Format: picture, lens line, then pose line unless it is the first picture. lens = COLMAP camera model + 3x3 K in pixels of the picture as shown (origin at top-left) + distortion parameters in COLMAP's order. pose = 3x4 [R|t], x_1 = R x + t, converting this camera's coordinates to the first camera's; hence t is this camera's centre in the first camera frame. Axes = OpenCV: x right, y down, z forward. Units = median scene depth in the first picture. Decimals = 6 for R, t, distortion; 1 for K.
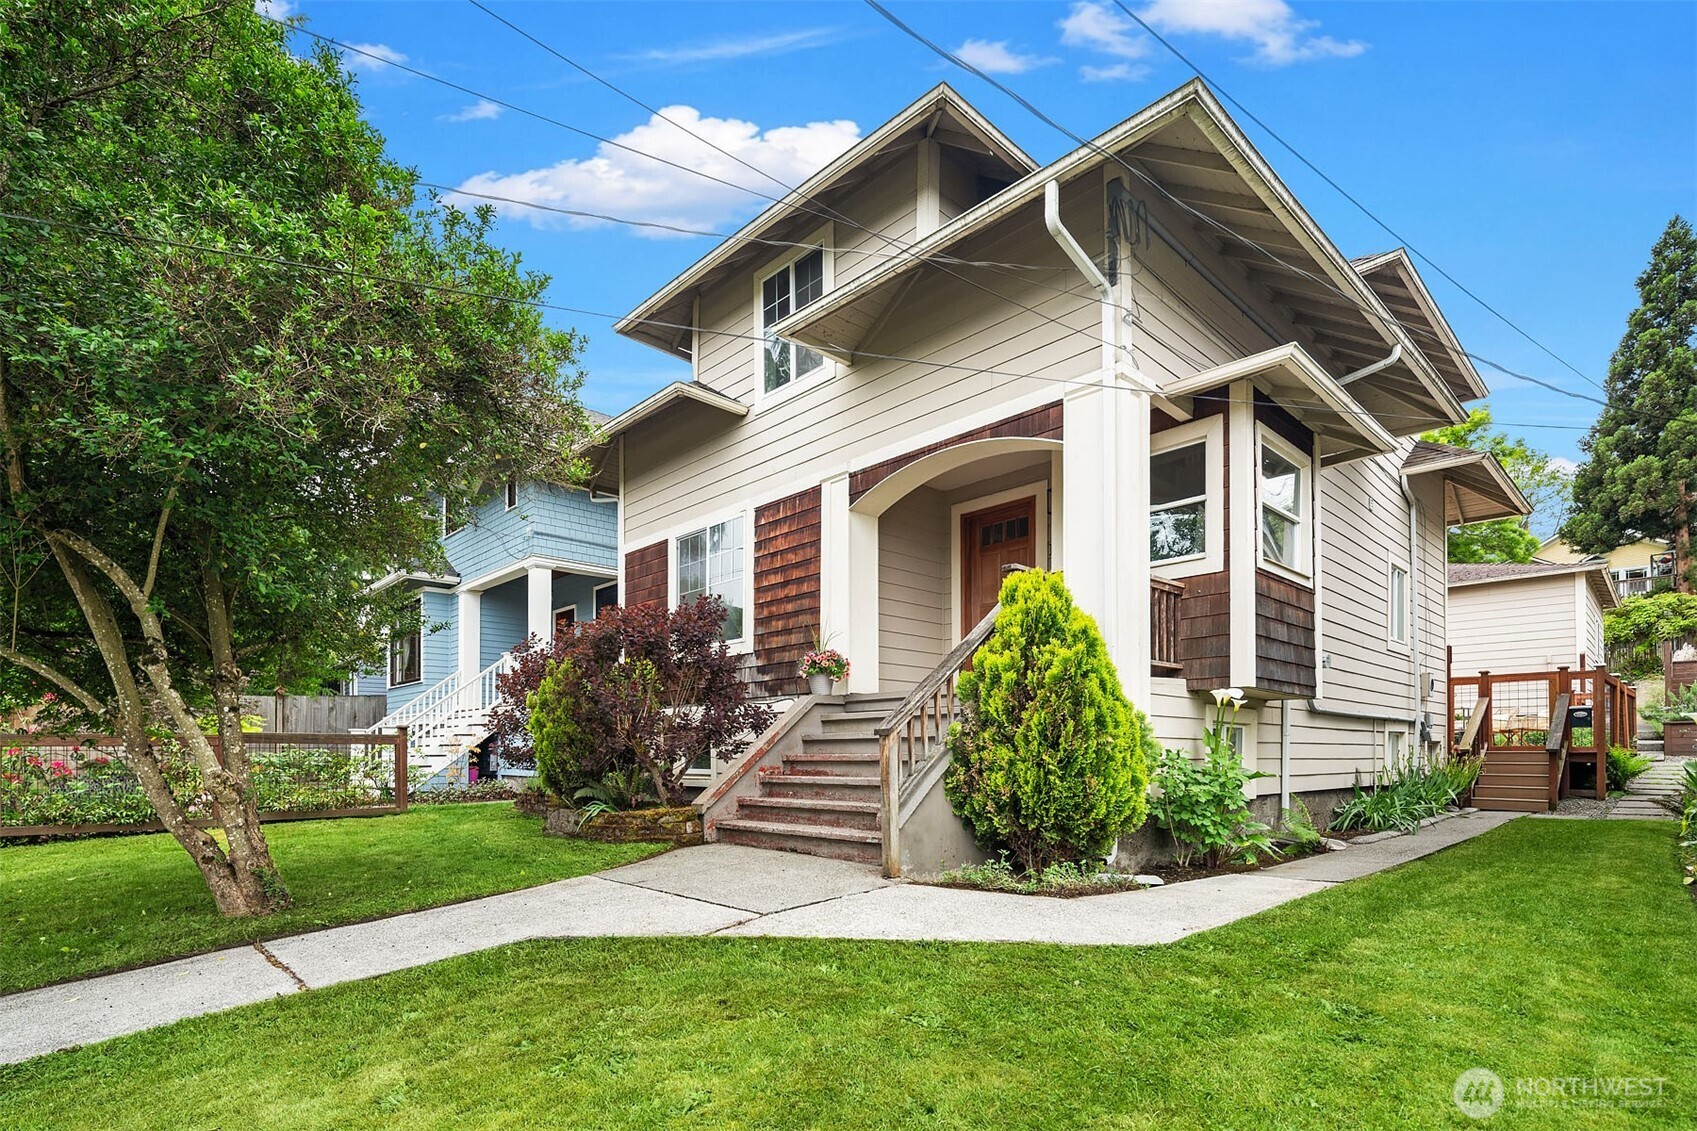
lens RADIAL K [[837.6, 0, 848.5], [0, 837.6, 565.5], [0, 0, 1]] dist [-0.000412, -0.000727]
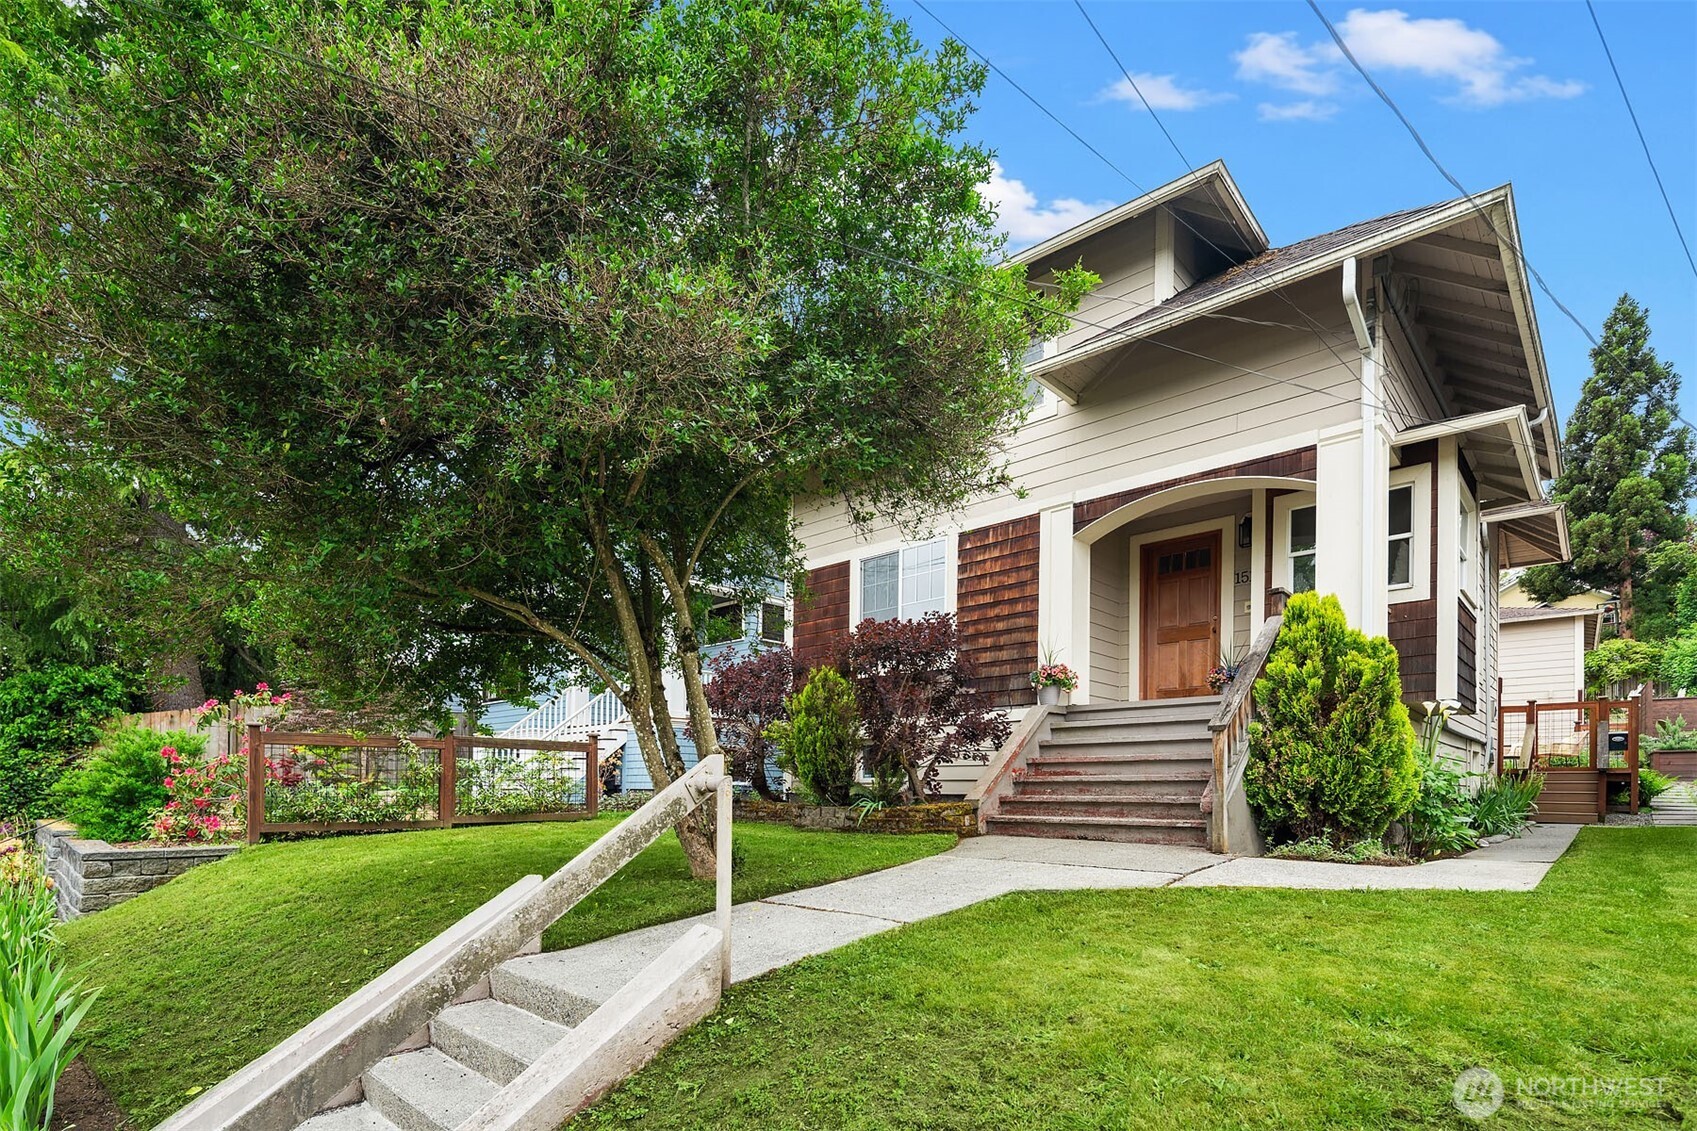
lens RADIAL K [[843.4, 0, 877.3], [0, 843.4, 601.8], [0, 0, 1]] dist [-0.001067, -0.001662]
pose [[0.996360, 0.023973, 0.081803, -0.352613], [-0.024268, 0.999702, 0.002611, 0.022224], [-0.081716, -0.004586, 0.996645, -0.081125]]
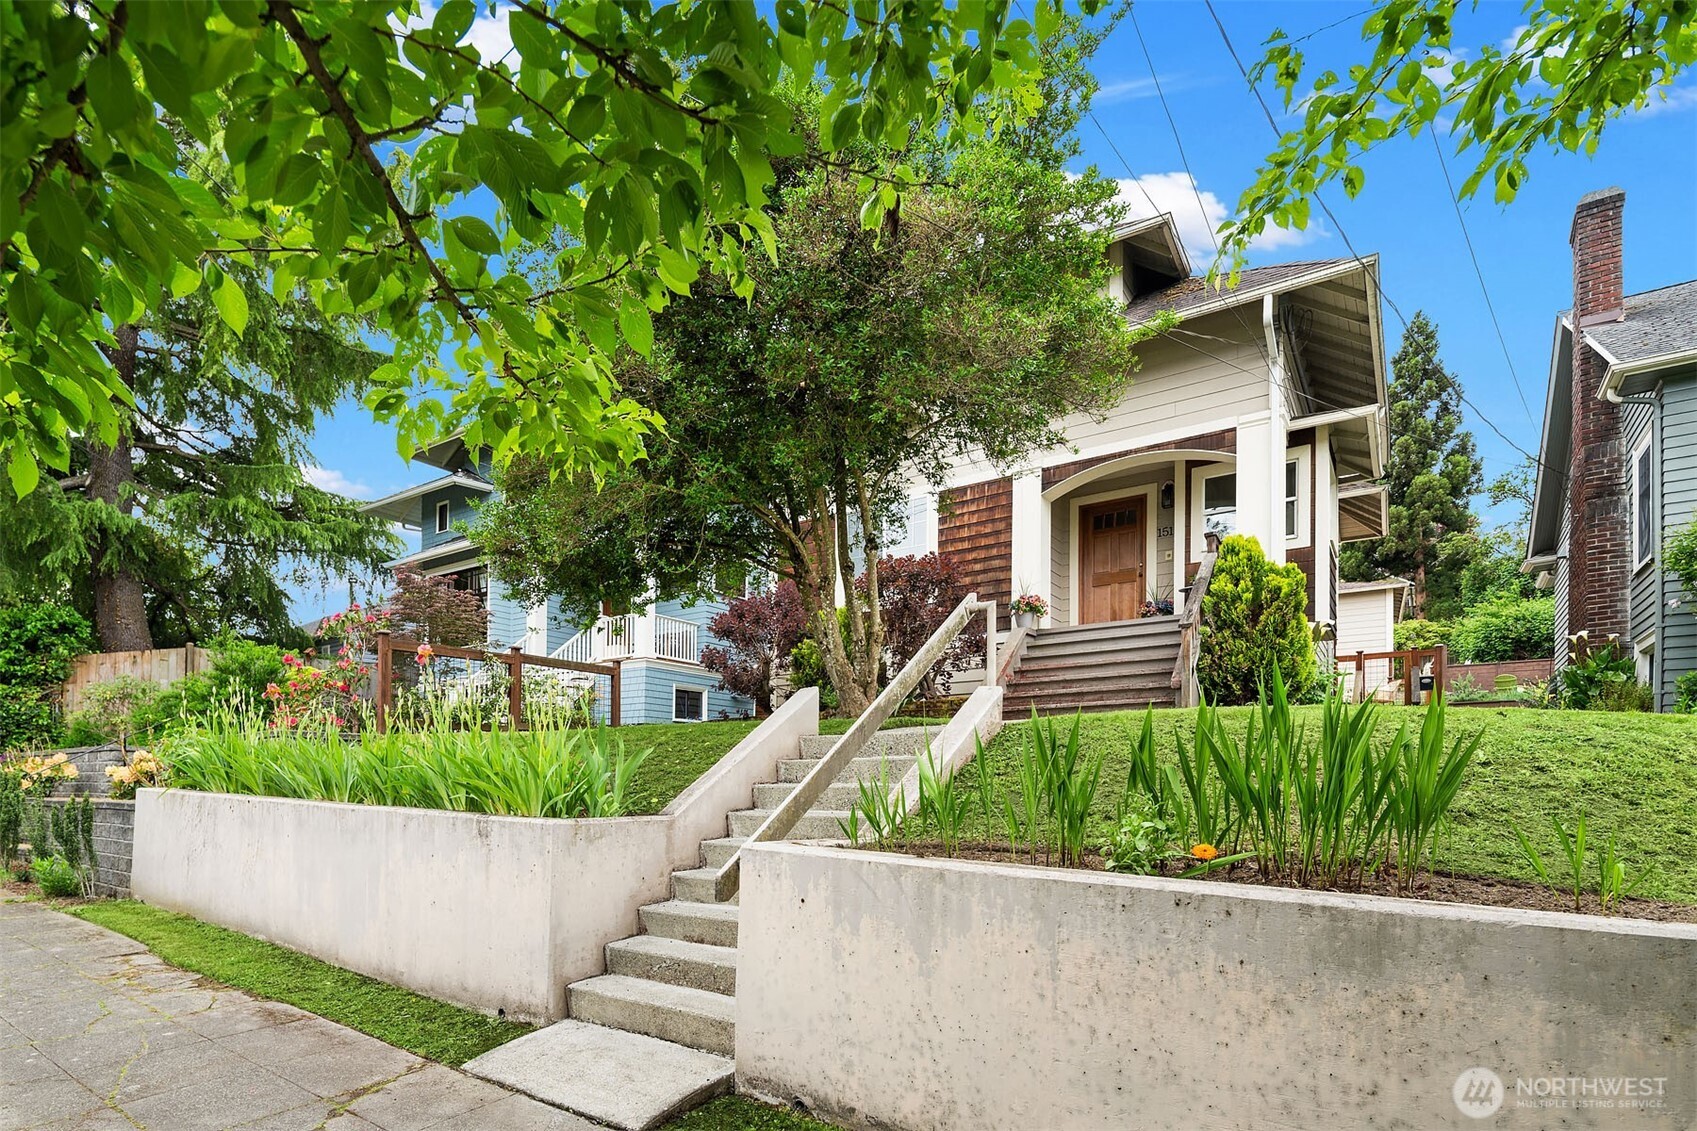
lens RADIAL K [[886.8, 0, 809.7], [0, 886.8, 568.2], [0, 0, 1]] dist [0.000555, 0.000054]
pose [[0.977008, 0.042907, 0.208839, -0.687260], [-0.039008, 0.998980, -0.022752, 0.104099], [-0.209602, 0.014082, 0.977685, -0.347016]]
